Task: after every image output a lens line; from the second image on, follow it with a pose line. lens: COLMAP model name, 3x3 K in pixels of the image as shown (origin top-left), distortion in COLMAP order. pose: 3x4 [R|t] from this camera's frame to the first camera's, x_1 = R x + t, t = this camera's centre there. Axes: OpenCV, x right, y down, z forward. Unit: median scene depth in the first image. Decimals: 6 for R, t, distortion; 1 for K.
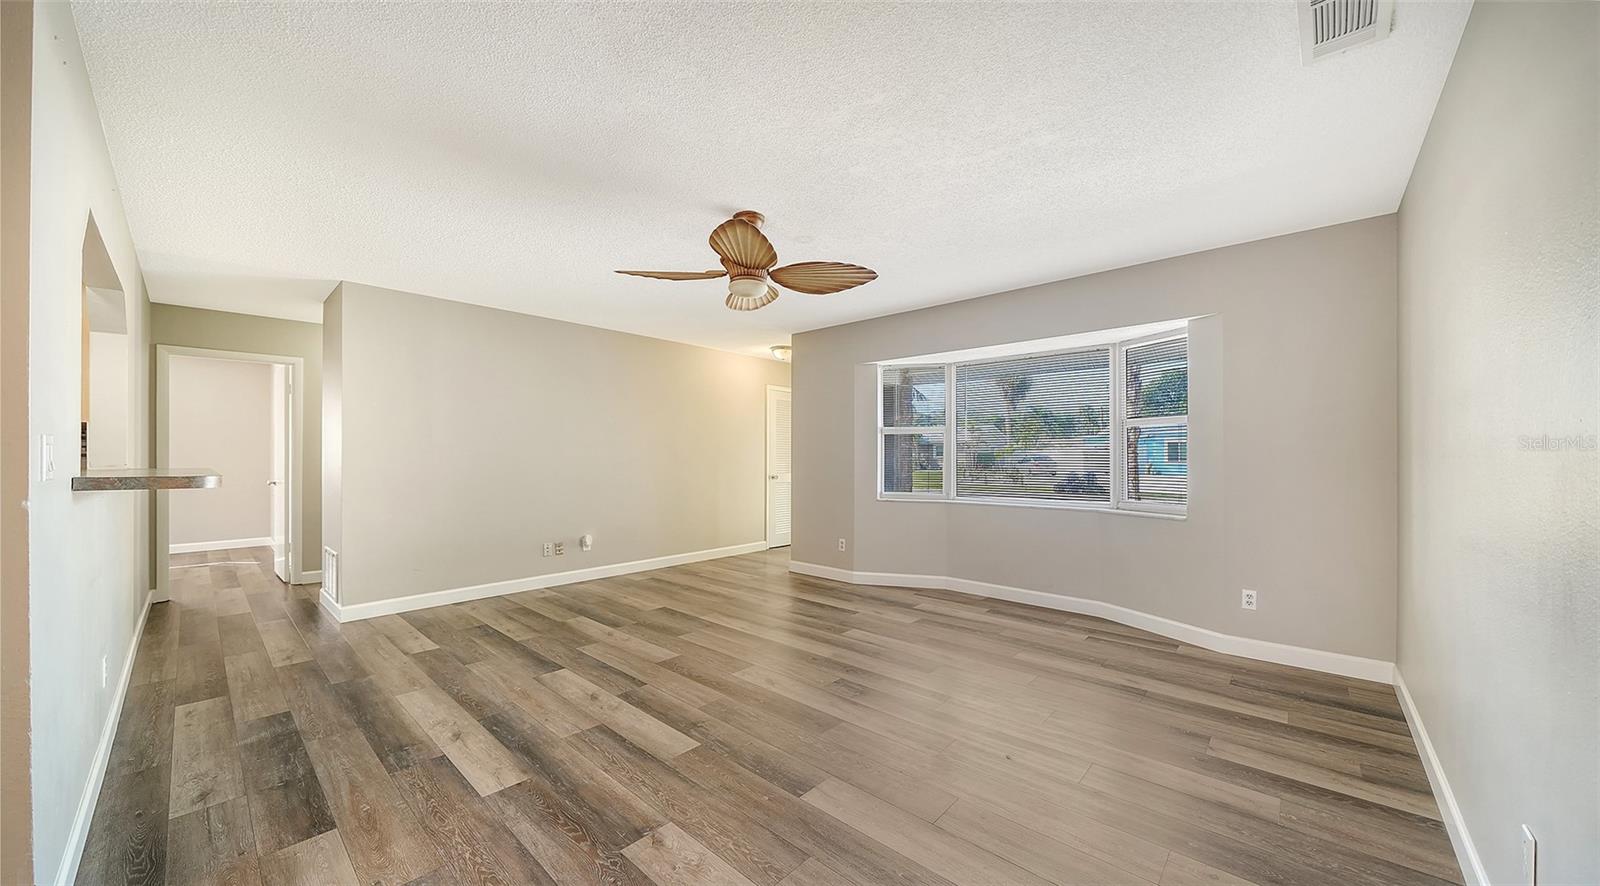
lens RADIAL K [[552.4, 0, 808.8], [0, 552.4, 453.2], [0, 0, 1]] dist [0.000186, -0.000049]
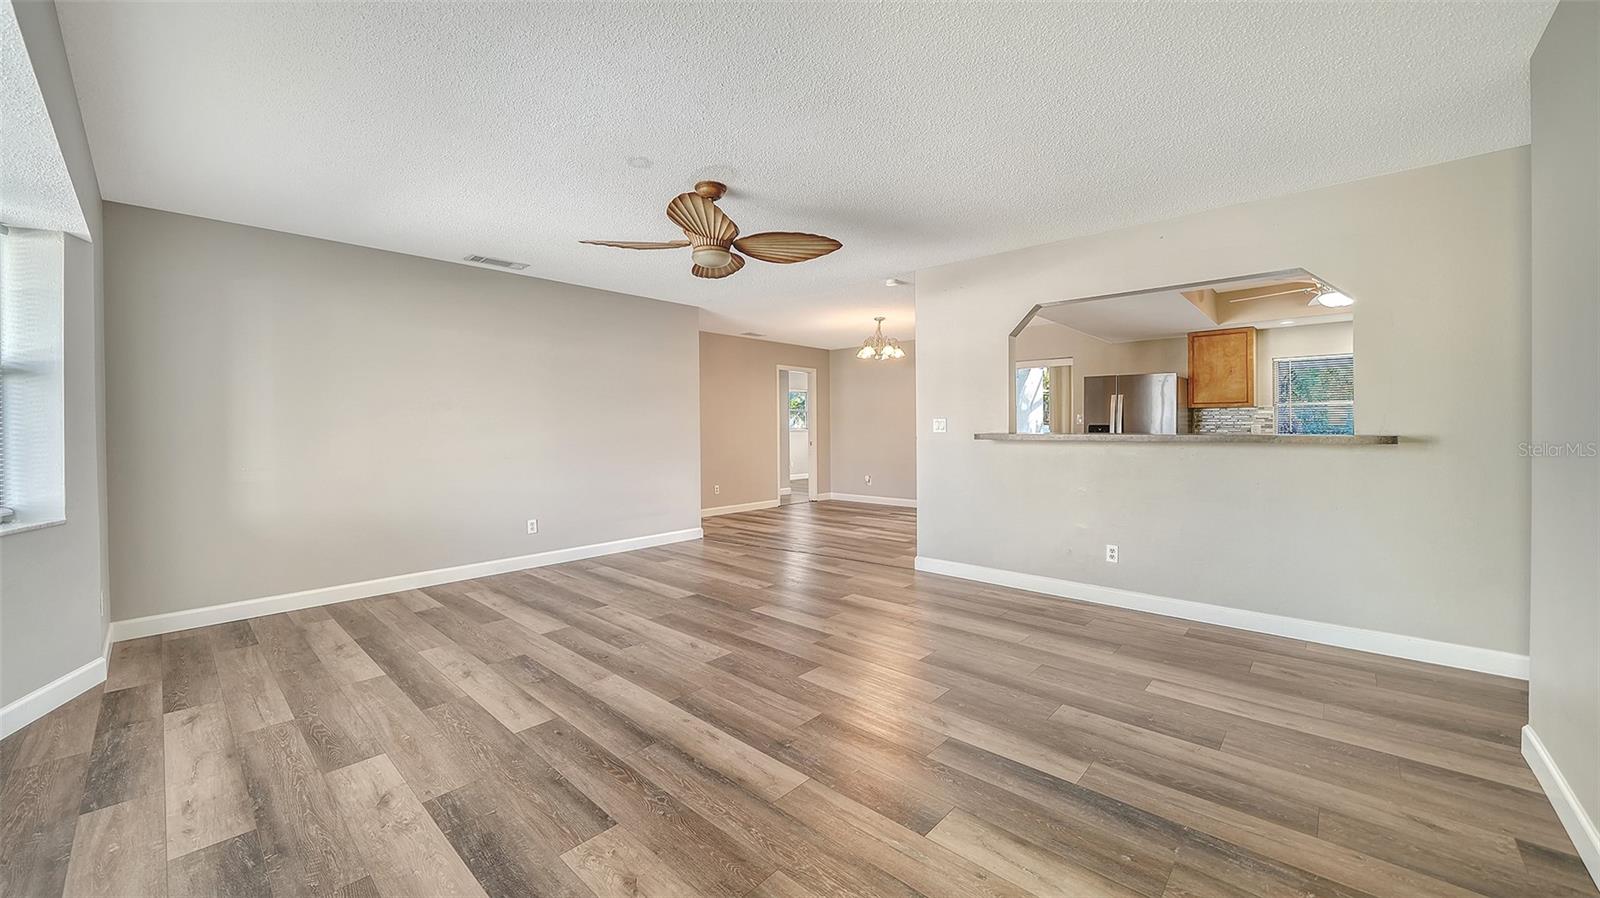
lens RADIAL K [[587.3, 0, 803.7], [0, 587.3, 447.8], [0, 0, 1]] dist [-0.003166, -0.000147]
pose [[-0.999962, 0.006178, 0.006178, -0.247379], [0.006345, 0.999607, 0.027295, 0.018574], [-0.006007, 0.027334, -0.999608, 1.824795]]
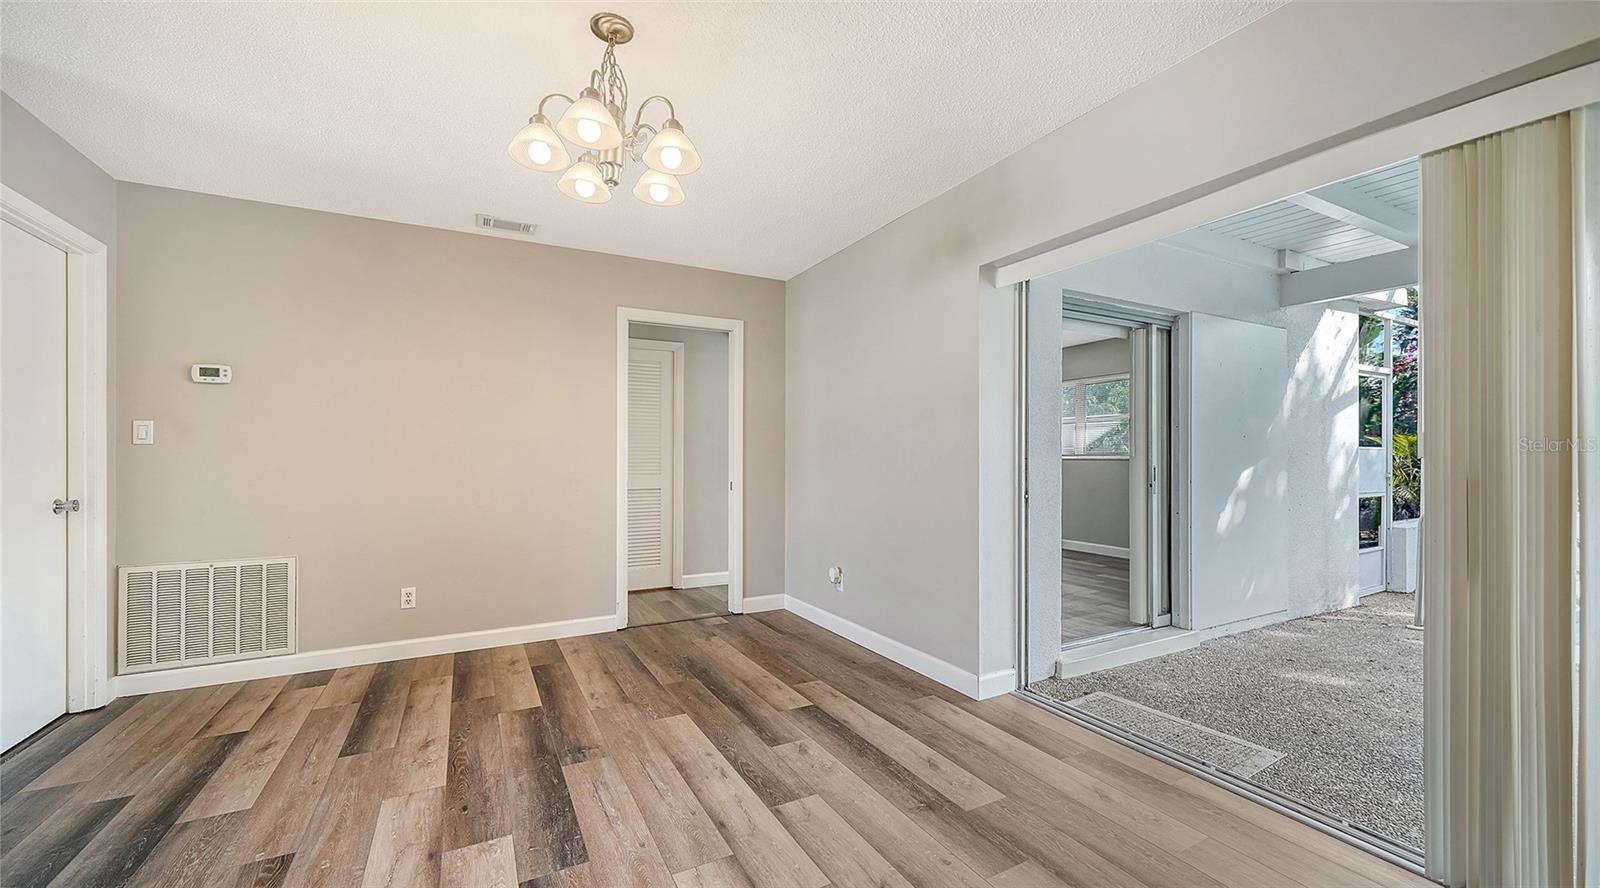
lens RADIAL K [[616.8, 0, 803.9], [0, 616.8, 457.0], [0, 0, 1]] dist [0.000177, -0.000132]
pose [[-0.941699, 0.005266, 0.336415, -0.861772], [0.003789, 0.999980, -0.005049, 0.020916], [-0.336435, -0.003480, -0.941700, 0.216981]]
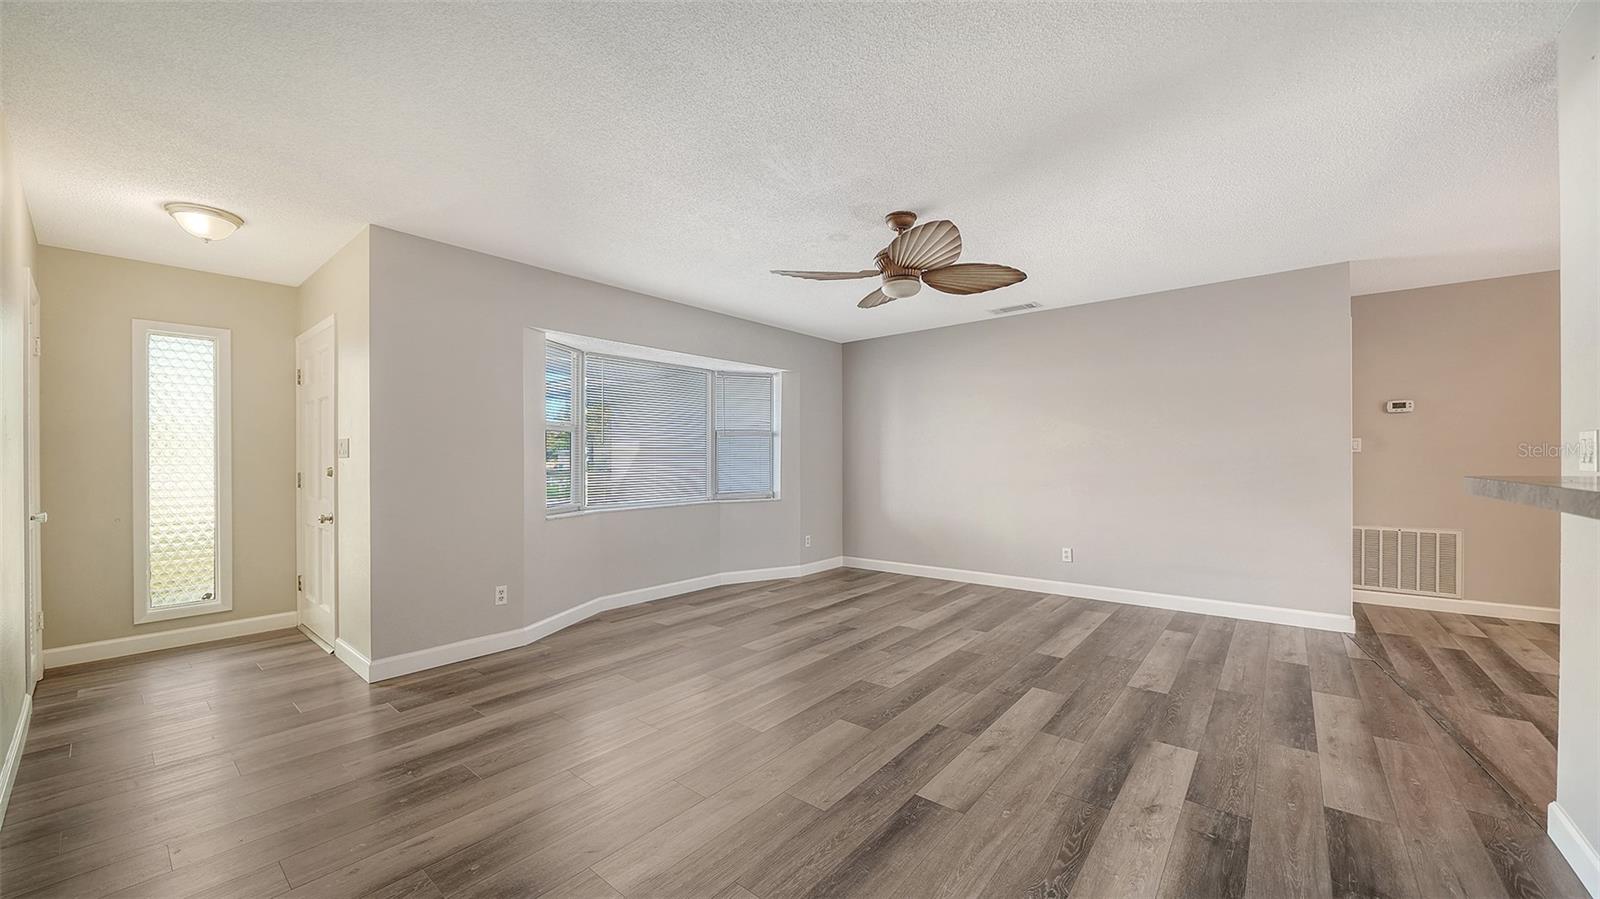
lens RADIAL K [[594.8, 0, 797.3], [0, 594.8, 455.5], [0, 0, 1]] dist [0.000622, 0.000049]
pose [[-0.040089, 0.007945, 0.999165, -1.039751], [-0.000462, 0.999968, -0.007970, 0.014245], [-0.999196, -0.000781, -0.040084, 1.091626]]
